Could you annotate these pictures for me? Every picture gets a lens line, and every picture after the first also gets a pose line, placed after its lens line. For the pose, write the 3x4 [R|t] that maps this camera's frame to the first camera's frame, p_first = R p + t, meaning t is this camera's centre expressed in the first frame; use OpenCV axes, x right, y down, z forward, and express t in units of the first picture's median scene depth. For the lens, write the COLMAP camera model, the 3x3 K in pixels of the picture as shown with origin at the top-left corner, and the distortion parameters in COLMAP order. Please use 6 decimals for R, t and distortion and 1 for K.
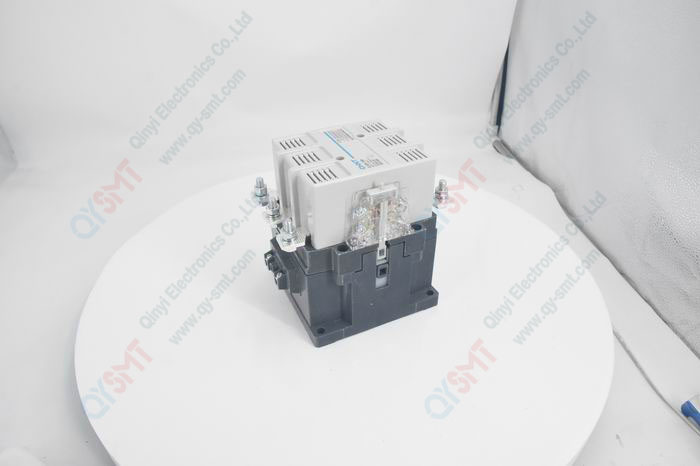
lens RADIAL K [[489.0, 0, 351.2], [0, 489.0, 233.3], [0, 0, 1]] dist [-0.002671, 0.002119]
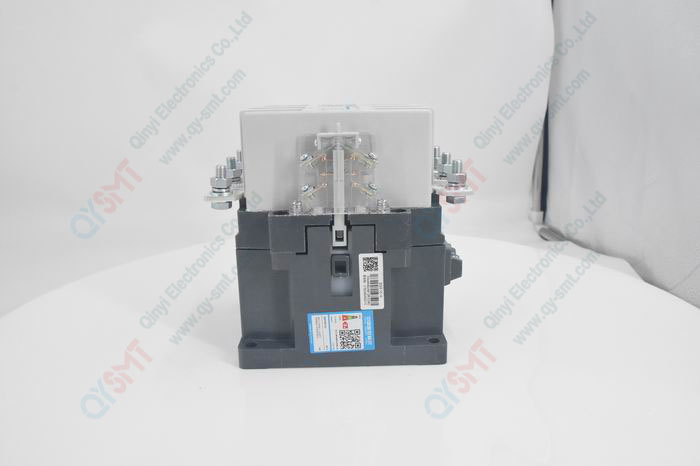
lens RADIAL K [[488.8, 0, 348.8], [0, 488.8, 233.3], [0, 0, 1]] dist [-0.000511, -0.000566]
pose [[1.000000, 0.000132, 0.000777, -0.709500], [-0.000132, 1.000000, -0.000051, 0.000030], [-0.000777, 0.000051, 1.000000, -0.000271]]
